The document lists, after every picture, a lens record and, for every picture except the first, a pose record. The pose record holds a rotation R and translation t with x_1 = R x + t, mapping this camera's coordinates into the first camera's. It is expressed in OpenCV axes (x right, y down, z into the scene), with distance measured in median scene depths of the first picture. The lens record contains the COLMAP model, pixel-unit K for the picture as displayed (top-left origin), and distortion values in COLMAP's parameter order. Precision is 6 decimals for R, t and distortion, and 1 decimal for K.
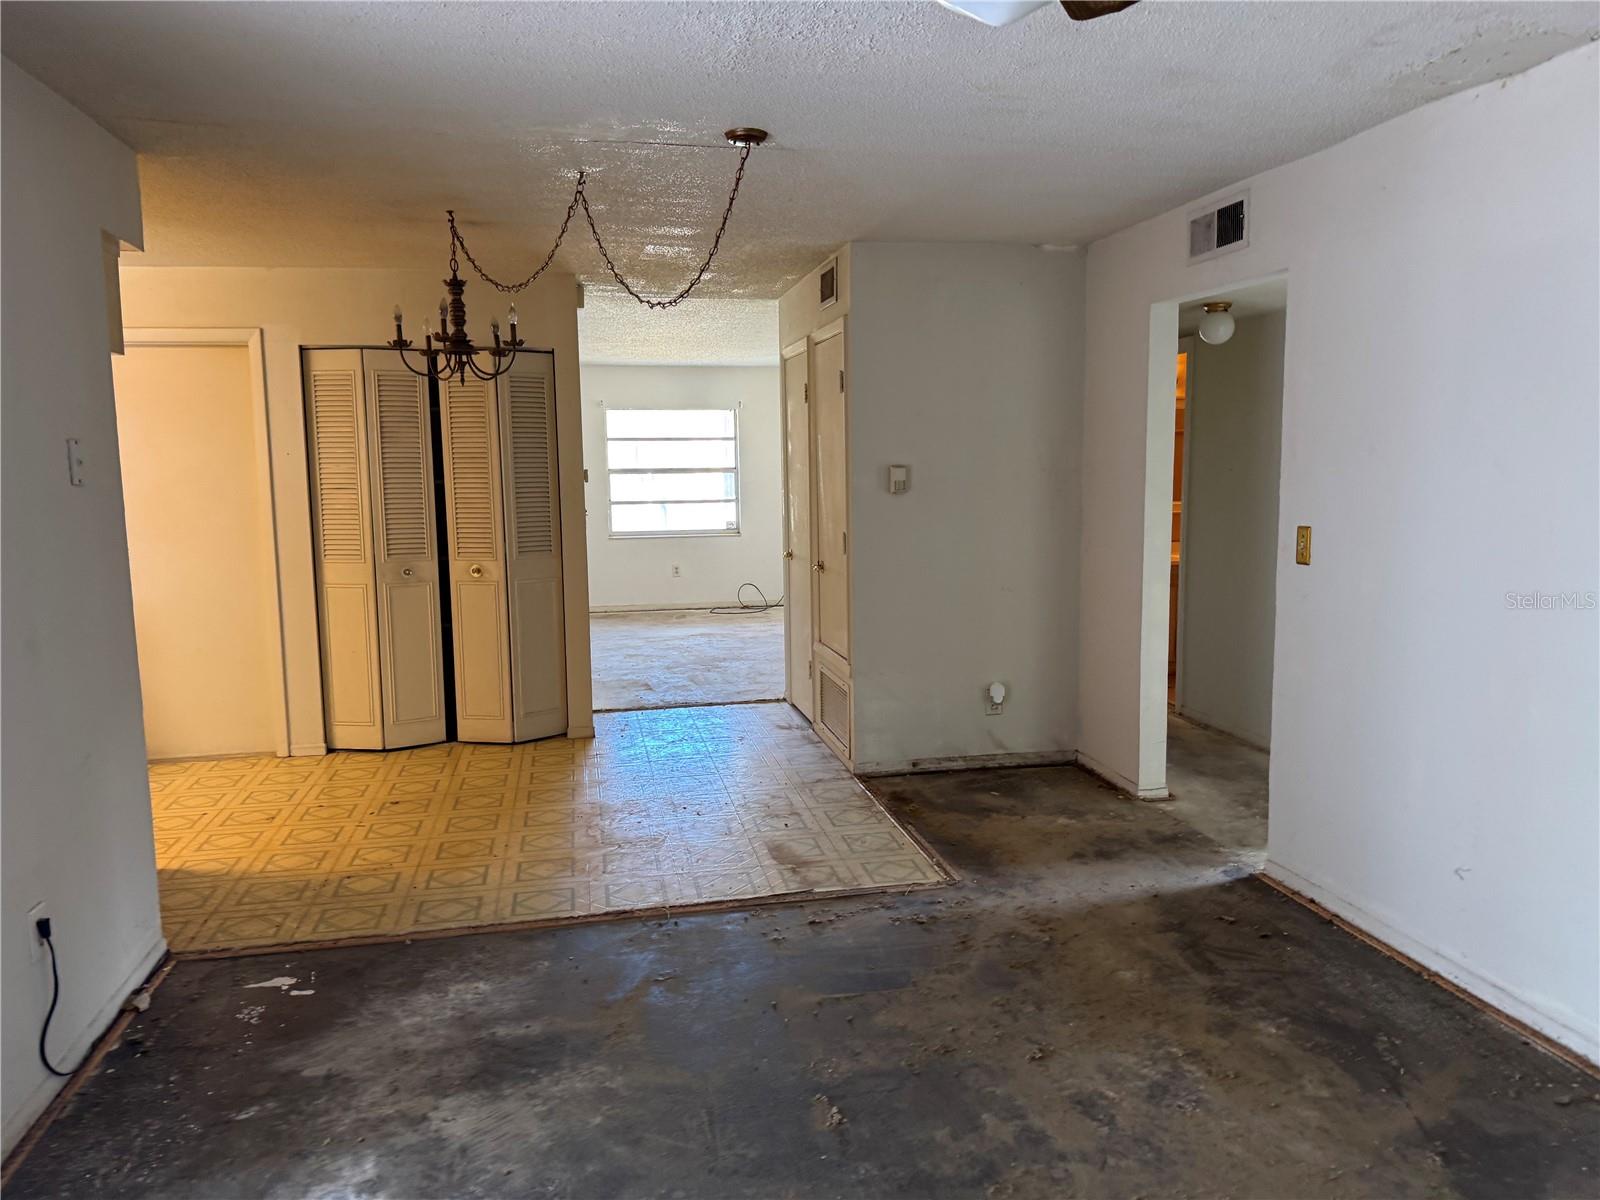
lens RADIAL K [[1134.3, 0, 797.2], [0, 1134.3, 600.0], [0, 0, 1]] dist [0.022354, -0.003006]
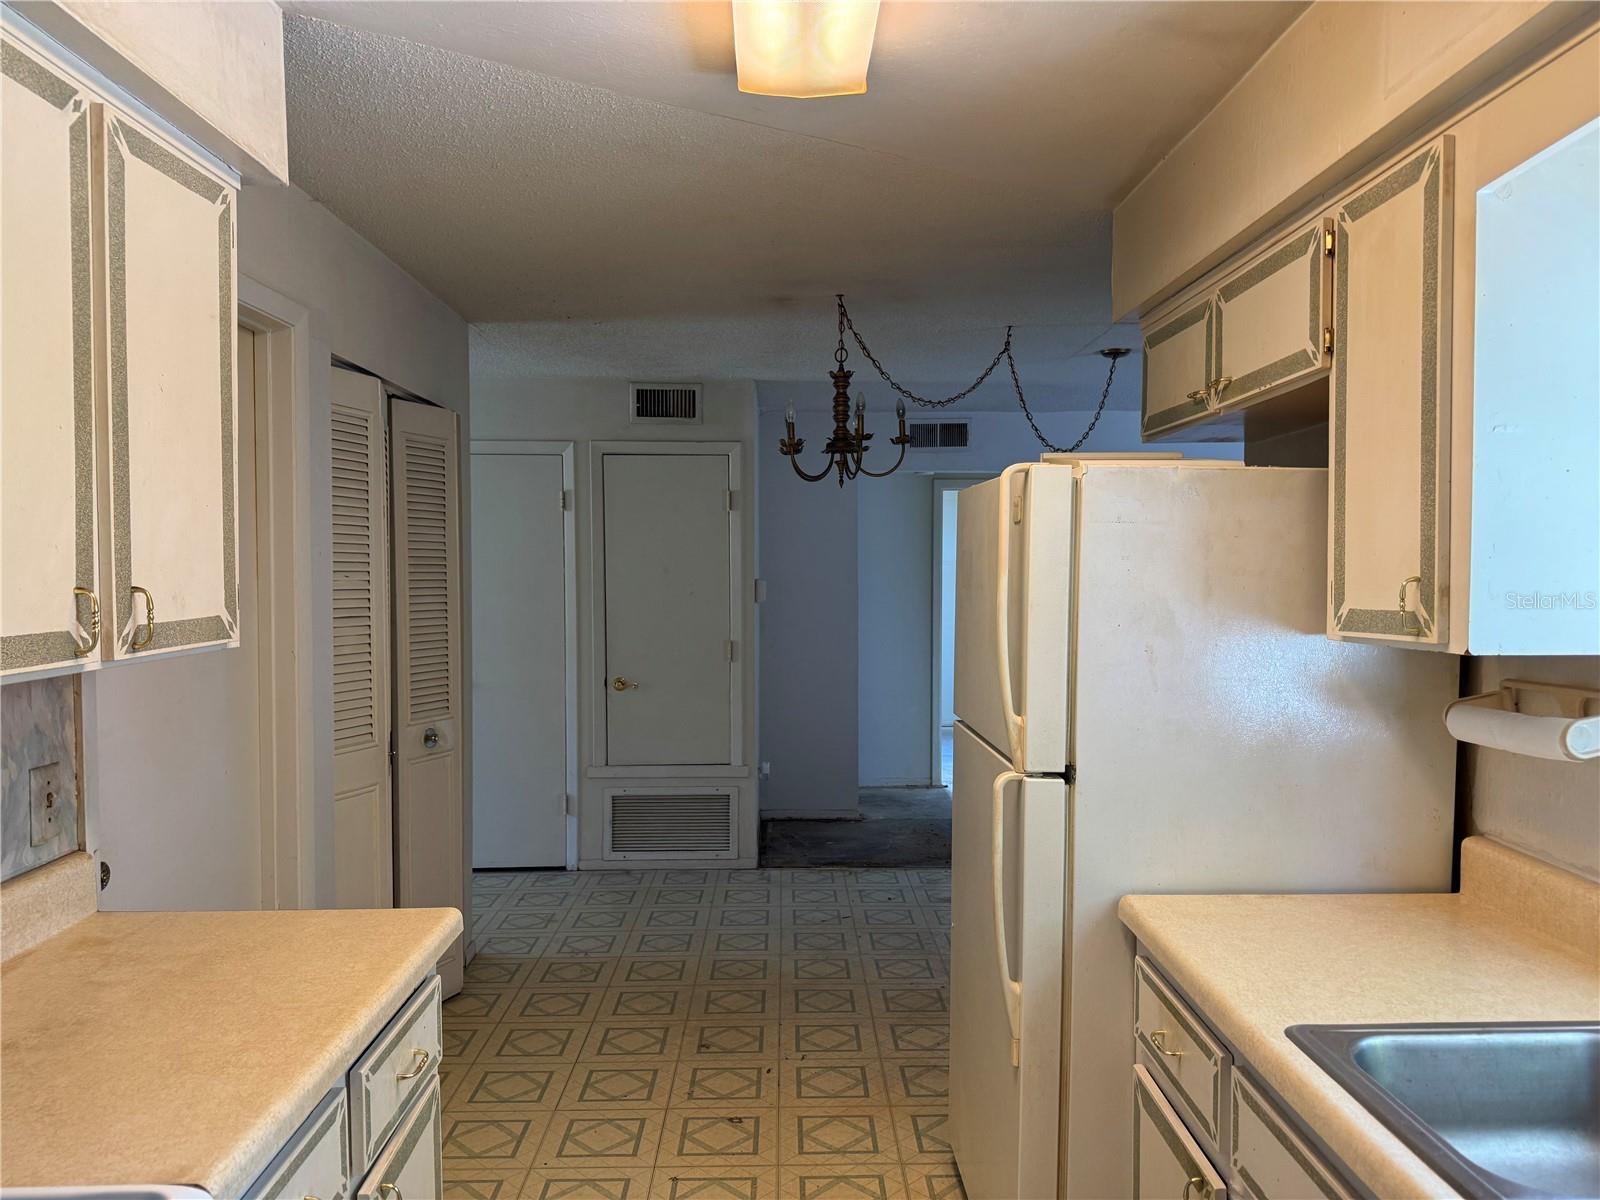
lens RADIAL K [[1134.3, 0, 797.2], [0, 1134.3, 600.0], [0, 0, 1]] dist [0.022354, -0.003006]
pose [[0.173467, -0.012211, 0.984764, -1.174927], [0.117853, 0.992995, -0.008447, -0.097333], [-0.977763, 0.117523, 0.173691, 0.888244]]
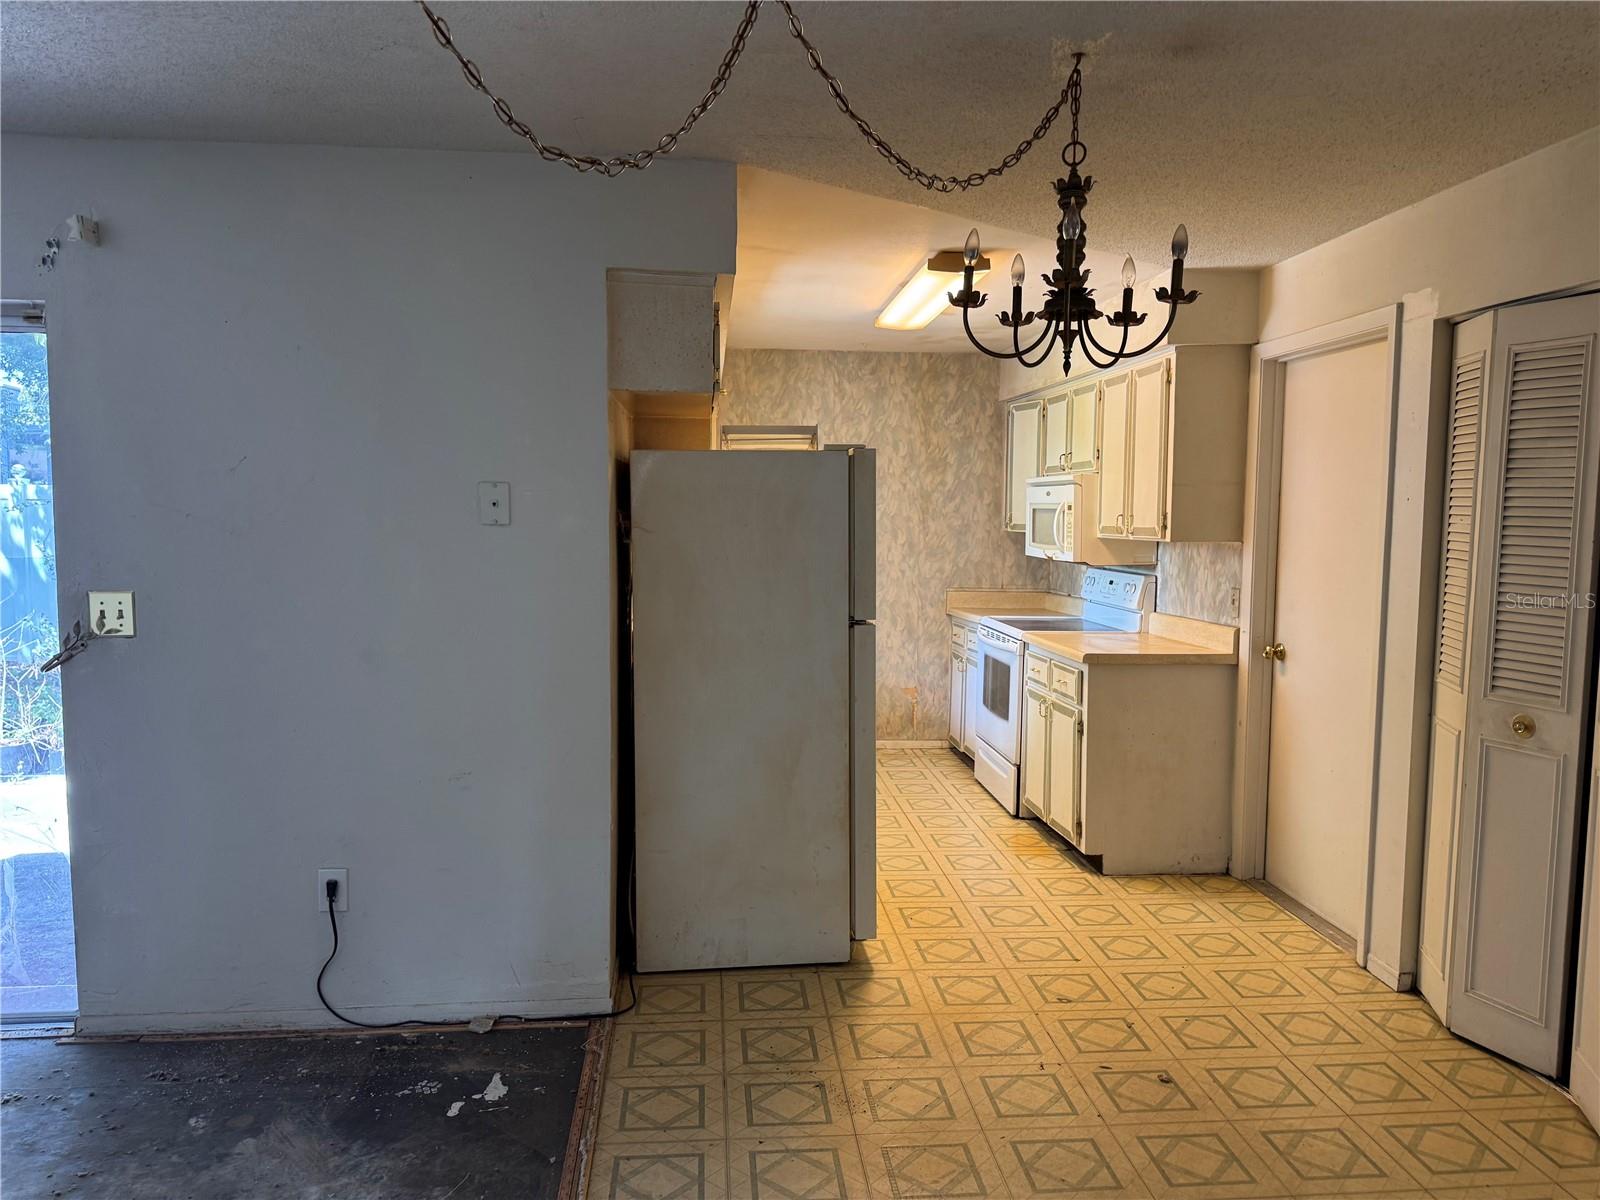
lens RADIAL K [[1114.2, 0, 781.4], [0, 1114.2, 595.6], [0, 0, 1]] dist [0.037417, -0.044162]
pose [[-0.119184, 0.094002, -0.988412, 0.258860], [-0.126141, 0.986008, 0.108983, -0.126046], [0.984827, 0.137669, -0.105659, 0.934403]]
